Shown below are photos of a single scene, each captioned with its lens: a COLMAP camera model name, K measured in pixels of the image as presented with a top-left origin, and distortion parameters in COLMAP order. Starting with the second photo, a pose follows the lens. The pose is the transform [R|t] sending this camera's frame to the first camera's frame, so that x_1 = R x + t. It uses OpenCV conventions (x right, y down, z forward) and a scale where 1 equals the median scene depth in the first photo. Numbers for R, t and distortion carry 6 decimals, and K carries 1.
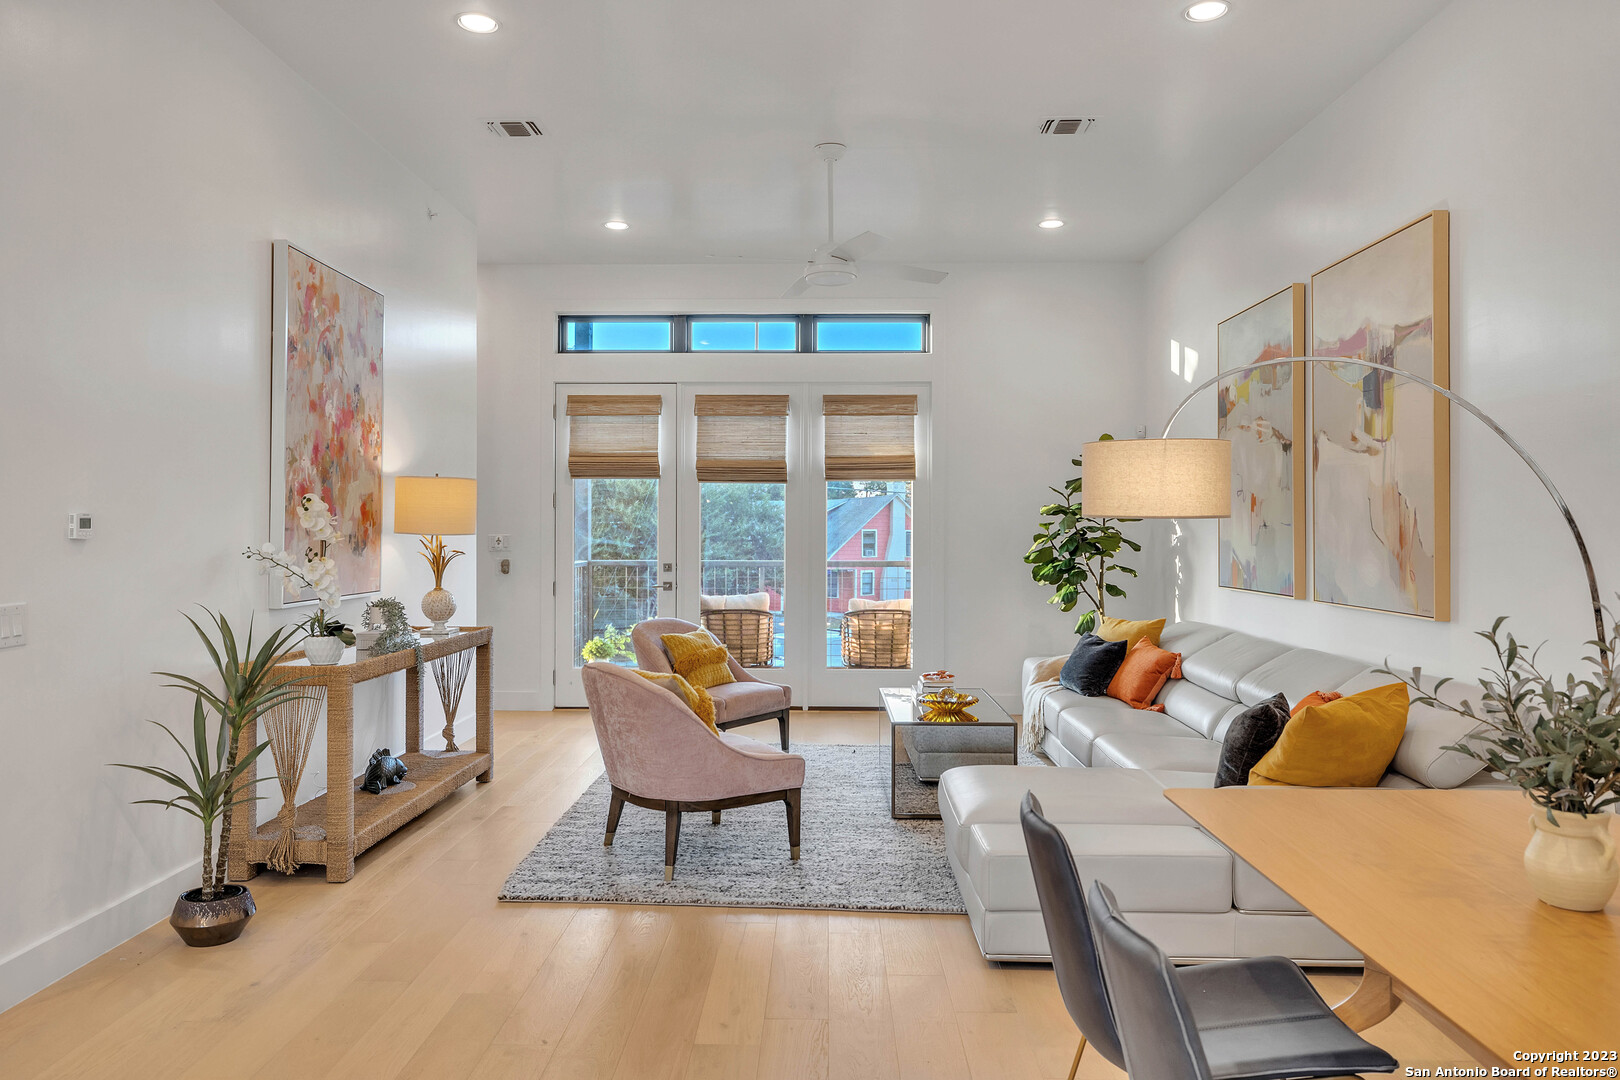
lens RADIAL K [[1092.3, 0, 778.8], [0, 1092.3, 538.6], [0, 0, 1]] dist [-0.002274, -0.000654]
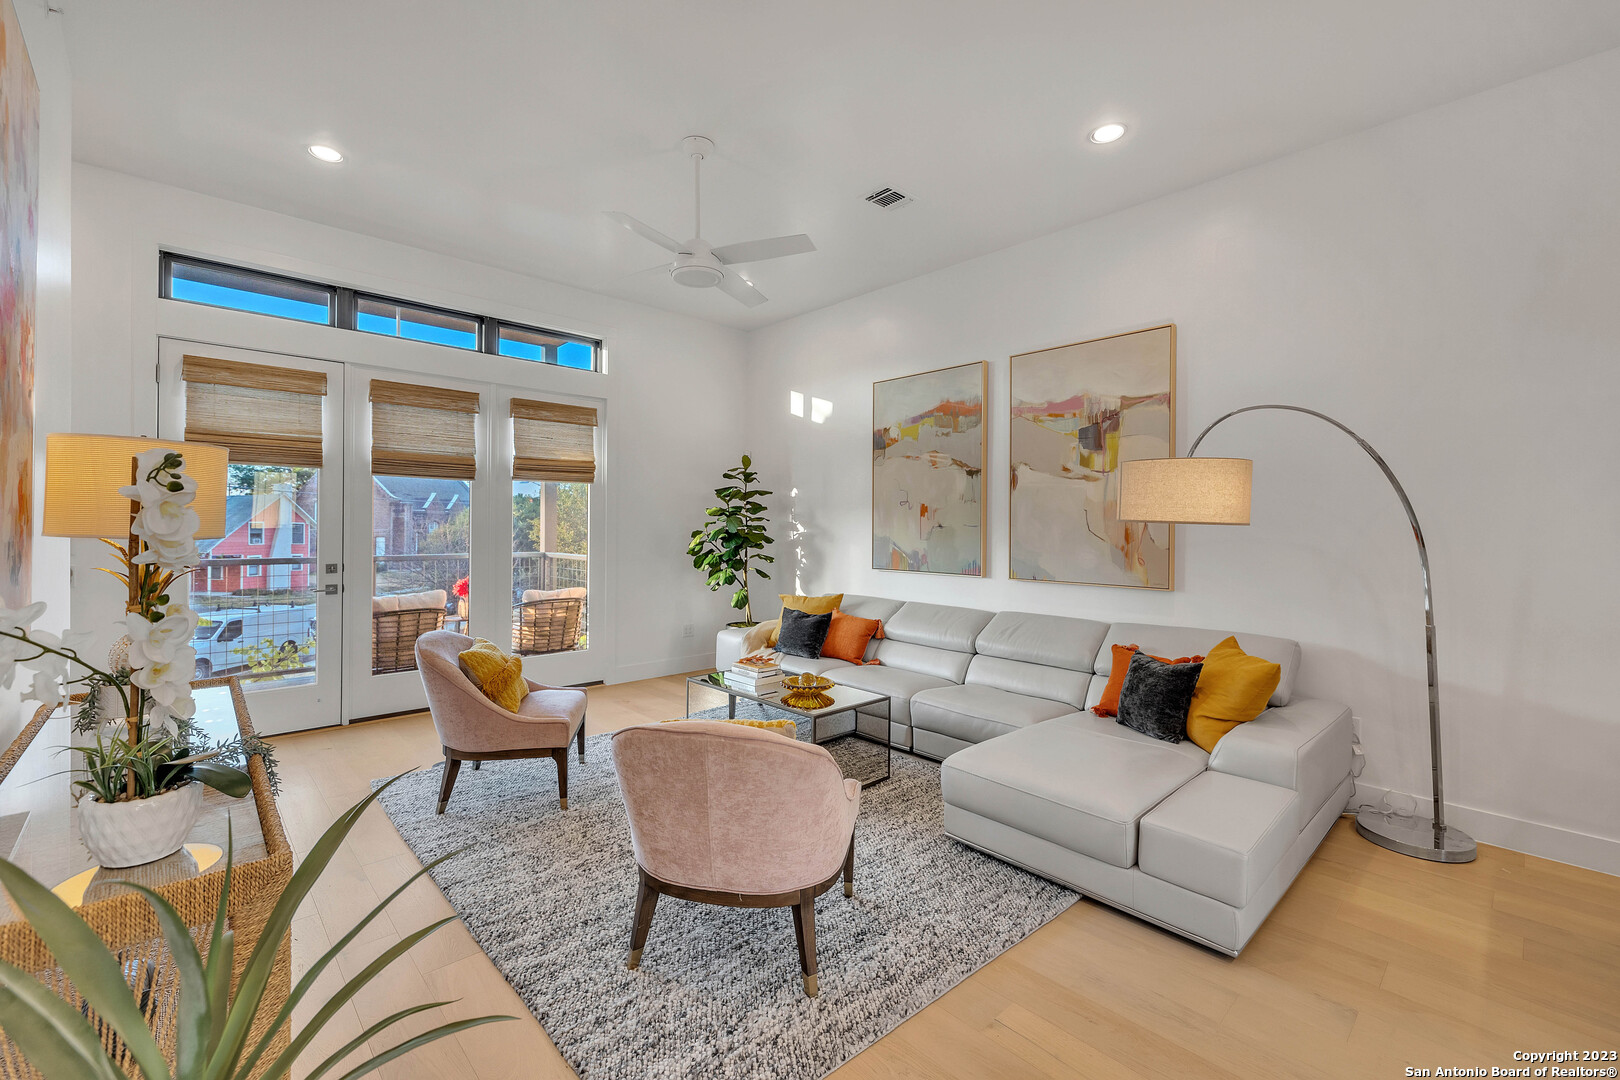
lens RADIAL K [[687.9, 0, 789.8], [0, 687.9, 525.8], [0, 0, 1]] dist [0.002170, 0.000225]
pose [[0.712912, 0.003262, 0.701246, -0.232762], [-0.000197, 0.999990, -0.004452, -0.006067], [-0.701254, 0.003036, 0.712906, 0.345017]]
